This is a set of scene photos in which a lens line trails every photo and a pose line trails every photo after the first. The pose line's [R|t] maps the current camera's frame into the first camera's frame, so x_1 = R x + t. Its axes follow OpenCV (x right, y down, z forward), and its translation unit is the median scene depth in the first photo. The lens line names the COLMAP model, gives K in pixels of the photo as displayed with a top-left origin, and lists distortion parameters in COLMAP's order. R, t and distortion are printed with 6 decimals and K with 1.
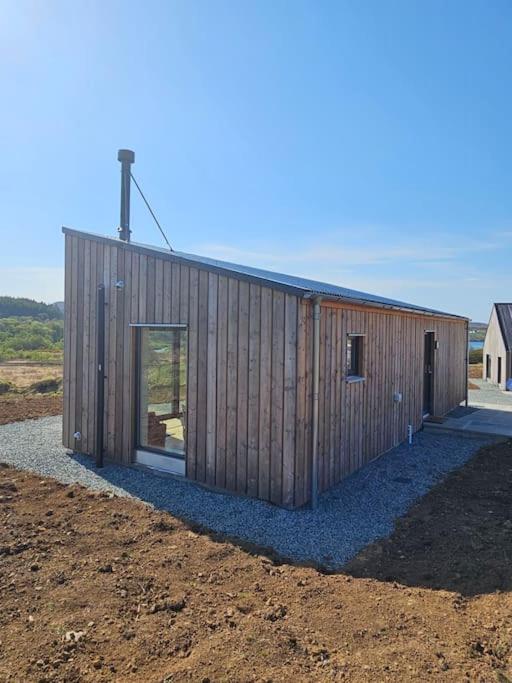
lens RADIAL K [[445.9, 0, 256.0], [0, 445.9, 341.5], [0, 0, 1]] dist [0.053922, -0.035177]
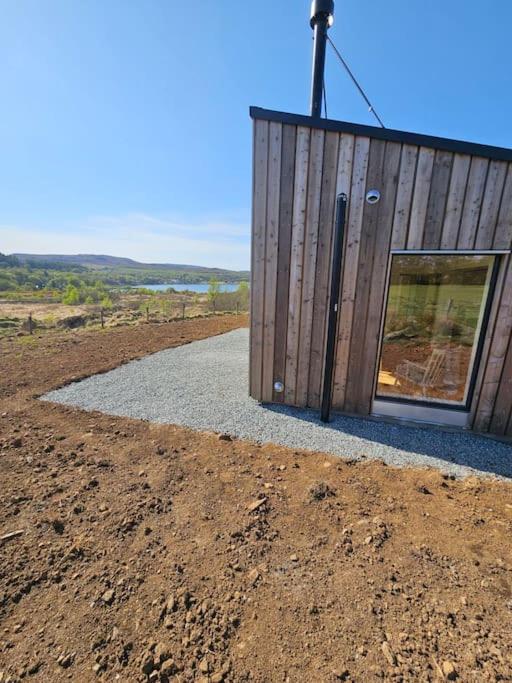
lens RADIAL K [[264.0, 0, 256.0], [0, 264.0, 341.5], [0, 0, 1]] dist [0.000085, -0.000005]
pose [[0.950016, -0.057226, 0.306912, -0.596548], [-0.006735, 0.979072, 0.203403, 0.021367], [-0.312129, -0.195303, 0.929748, 0.566607]]
